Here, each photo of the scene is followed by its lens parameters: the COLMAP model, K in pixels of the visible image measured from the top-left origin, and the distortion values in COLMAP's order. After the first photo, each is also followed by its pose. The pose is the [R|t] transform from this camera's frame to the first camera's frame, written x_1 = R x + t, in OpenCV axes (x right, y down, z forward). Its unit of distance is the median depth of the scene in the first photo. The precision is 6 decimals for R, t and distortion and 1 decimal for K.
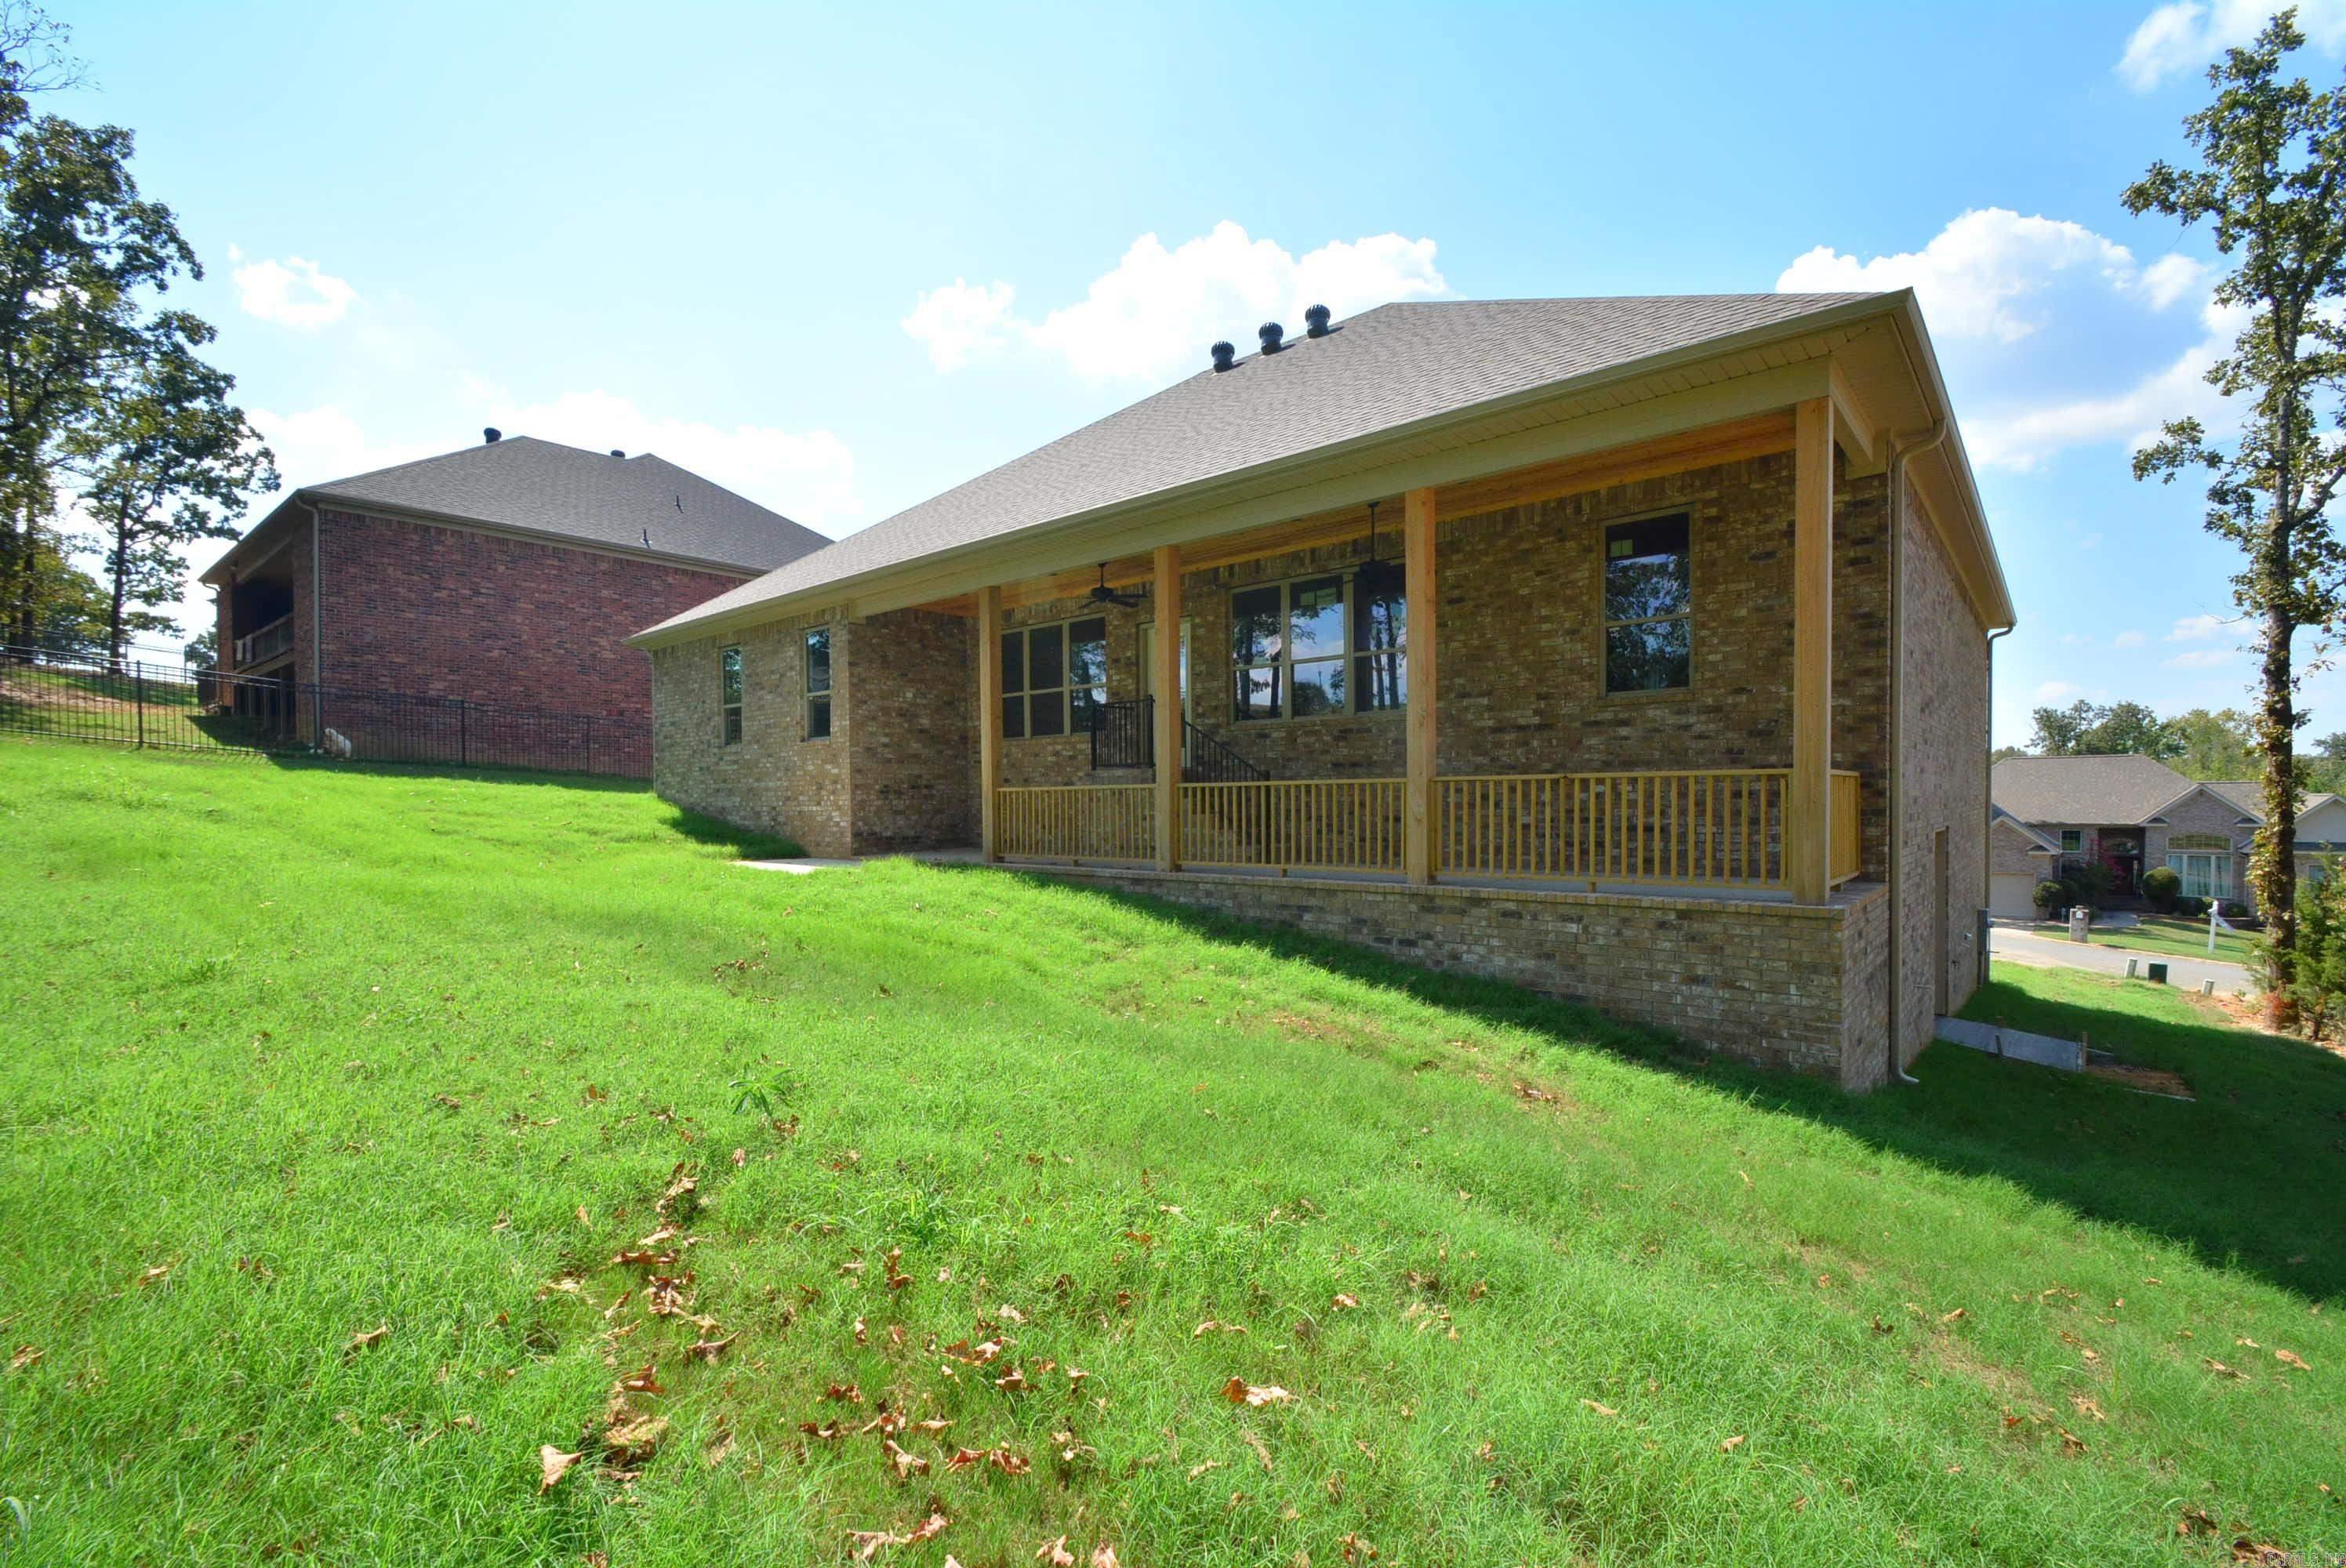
lens RADIAL K [[1060.5, 0, 1155.8], [0, 1060.5, 820.9], [0, 0, 1]] dist [0.001606, -0.011323]
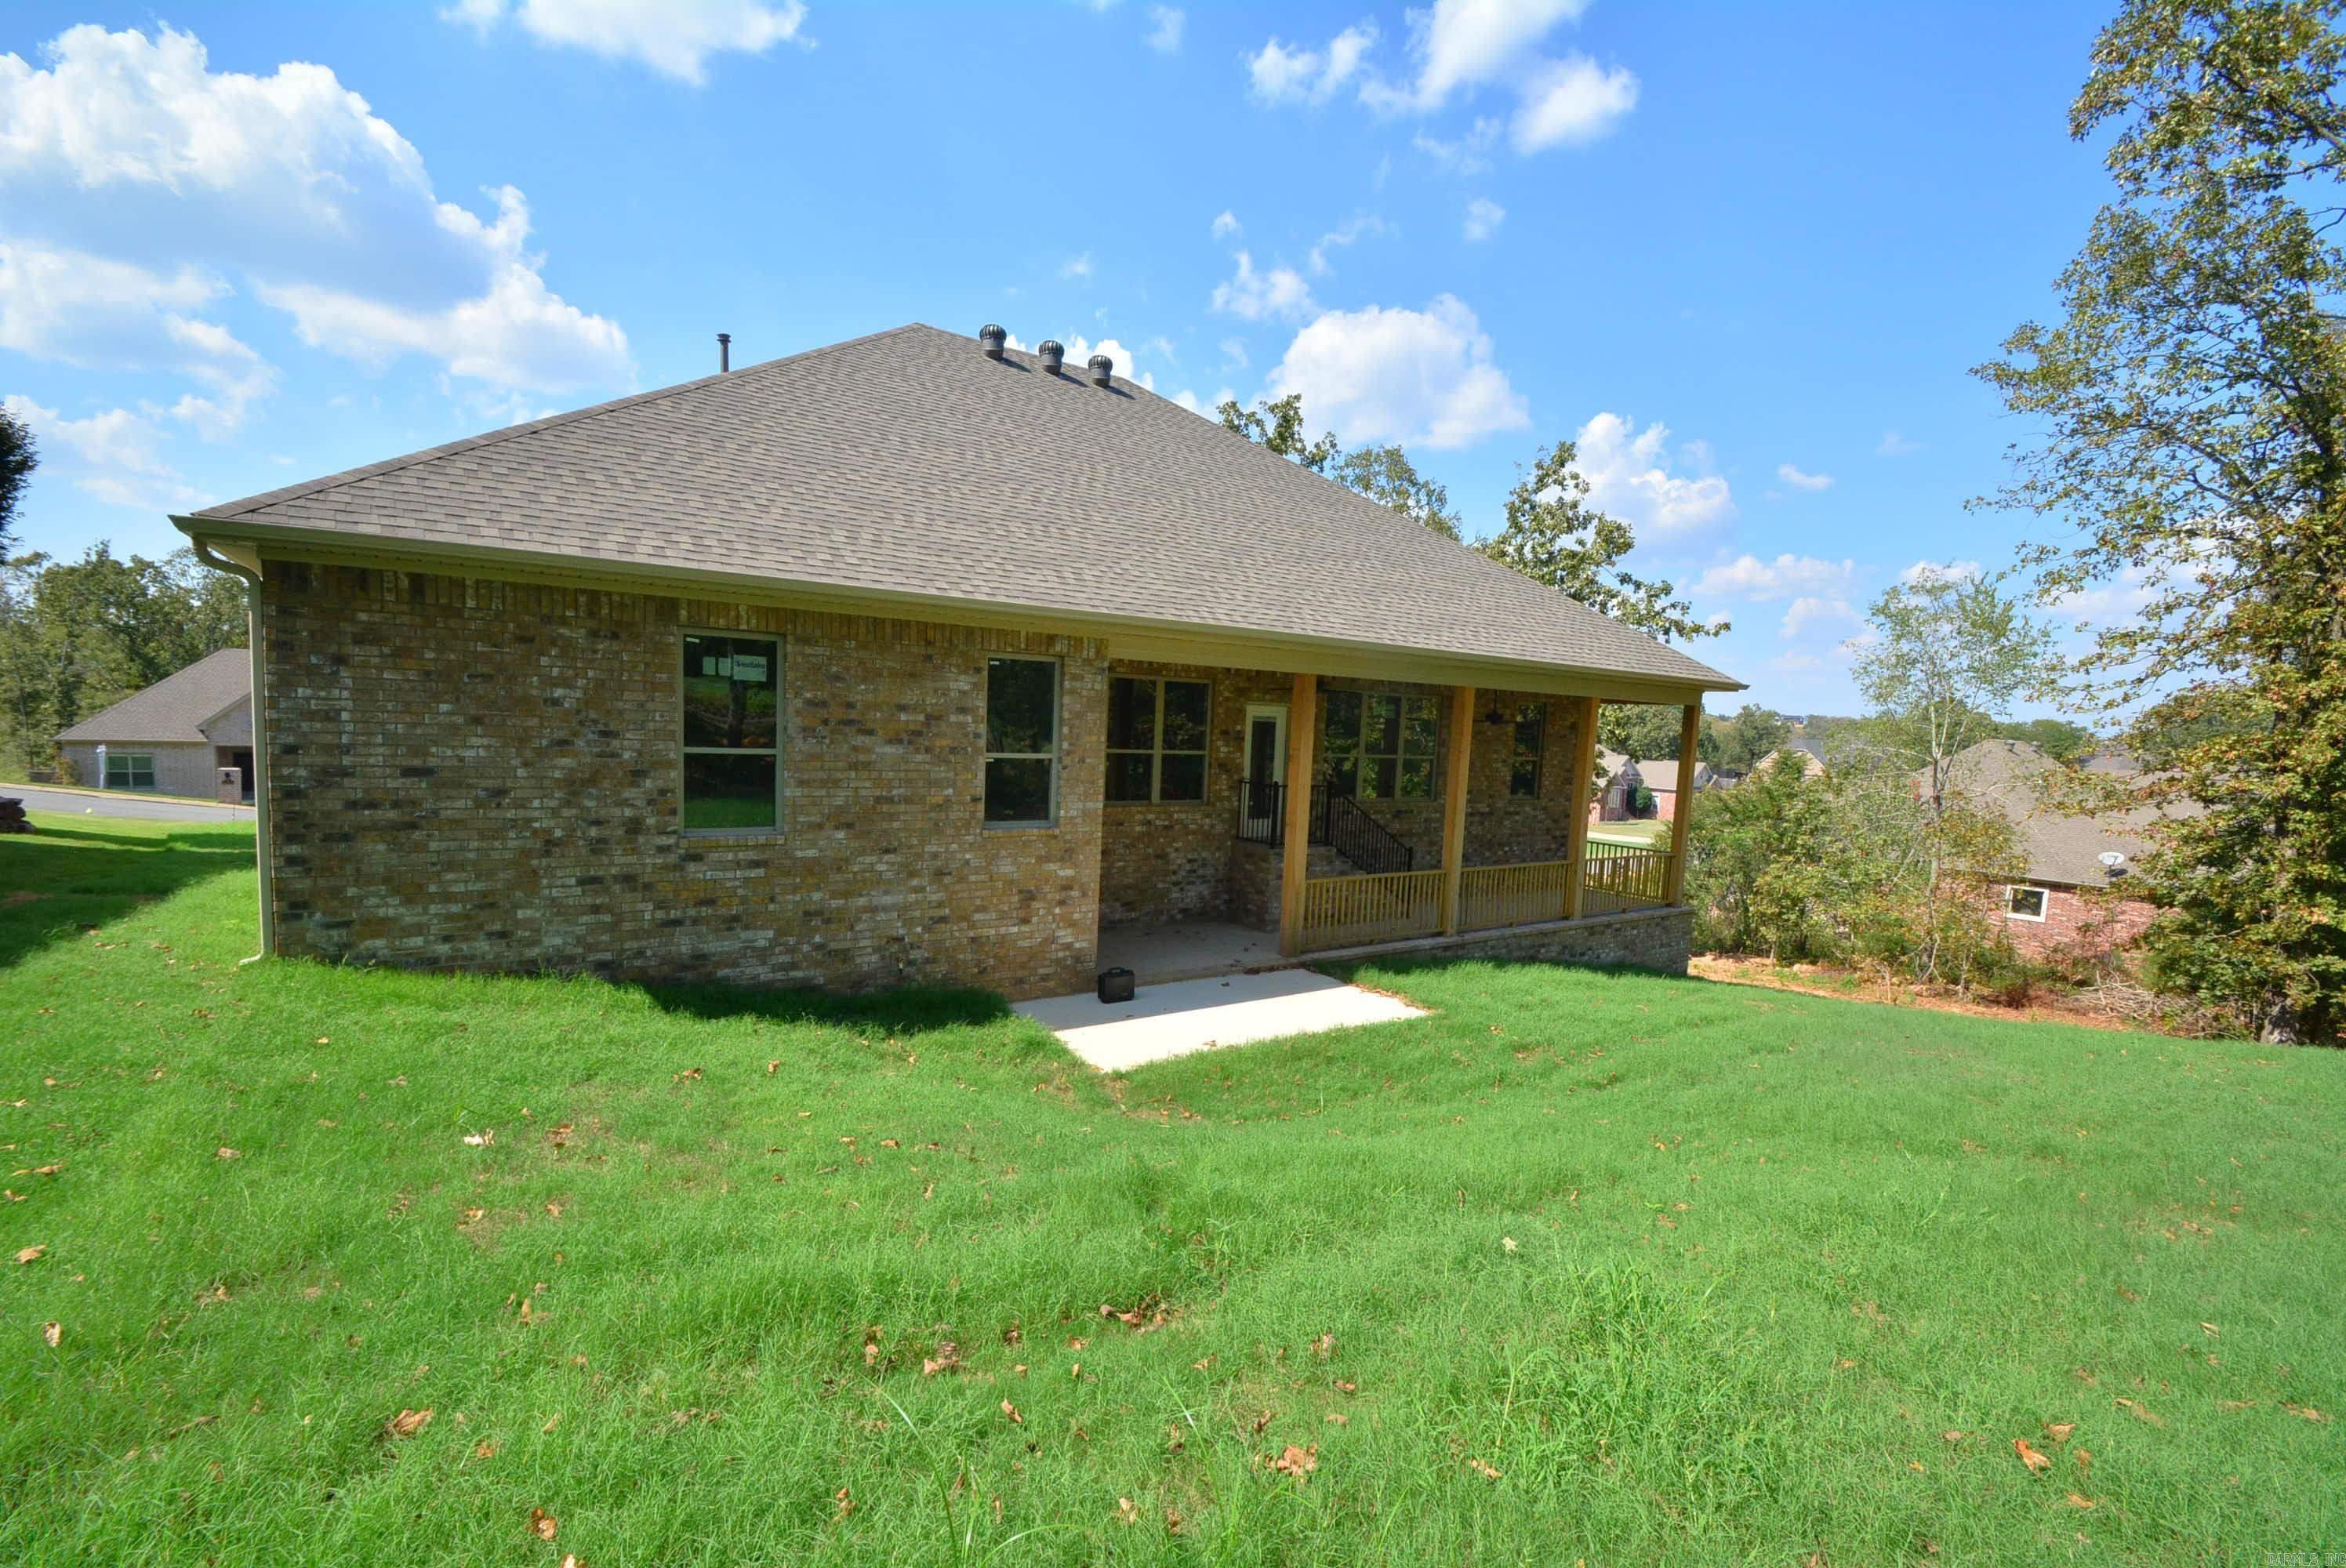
lens RADIAL K [[1060.5, 0, 1155.8], [0, 1060.5, 820.9], [0, 0, 1]] dist [0.001606, -0.011323]
pose [[0.211011, -0.079056, 0.974281, -0.968168], [-0.023794, 0.996013, 0.085973, -0.142231], [-0.977194, -0.041324, 0.208289, 0.797986]]
